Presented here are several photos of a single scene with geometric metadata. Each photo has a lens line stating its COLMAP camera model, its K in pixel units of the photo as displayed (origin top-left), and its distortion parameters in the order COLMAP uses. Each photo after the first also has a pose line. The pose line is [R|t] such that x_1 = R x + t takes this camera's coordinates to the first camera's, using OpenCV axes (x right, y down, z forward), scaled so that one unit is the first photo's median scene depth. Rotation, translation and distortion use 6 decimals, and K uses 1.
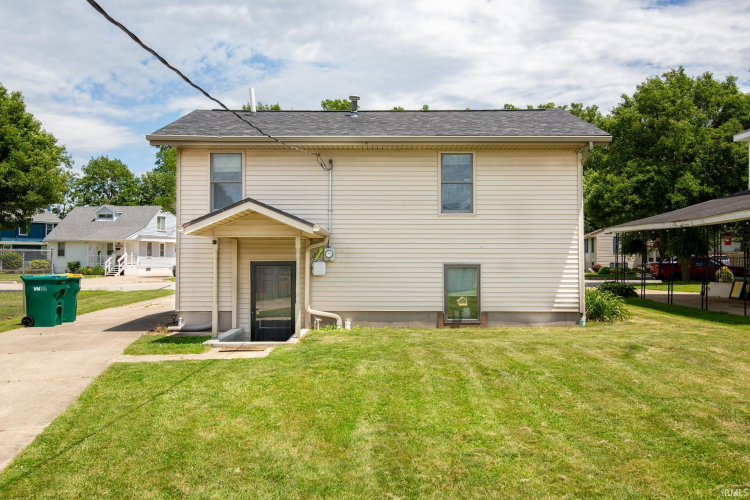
lens RADIAL K [[622.5, 0, 373.7], [0, 622.5, 251.4], [0, 0, 1]] dist [0.034894, 0.024935]
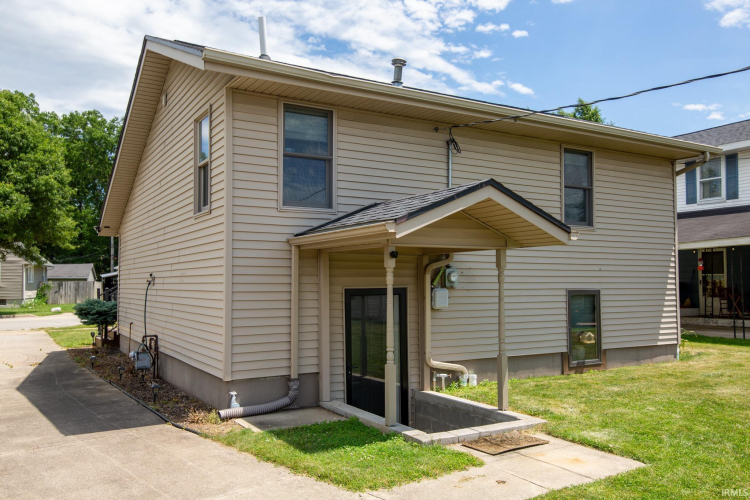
lens RADIAL K [[628.7, 0, 378.4], [0, 628.7, 262.7], [0, 0, 1]] dist [0.036629, -0.001250]
pose [[0.846340, 0.015790, 0.532410, -0.504083], [-0.000403, 0.999579, -0.029006, 0.008594], [-0.532644, 0.024335, 0.845990, 0.462205]]
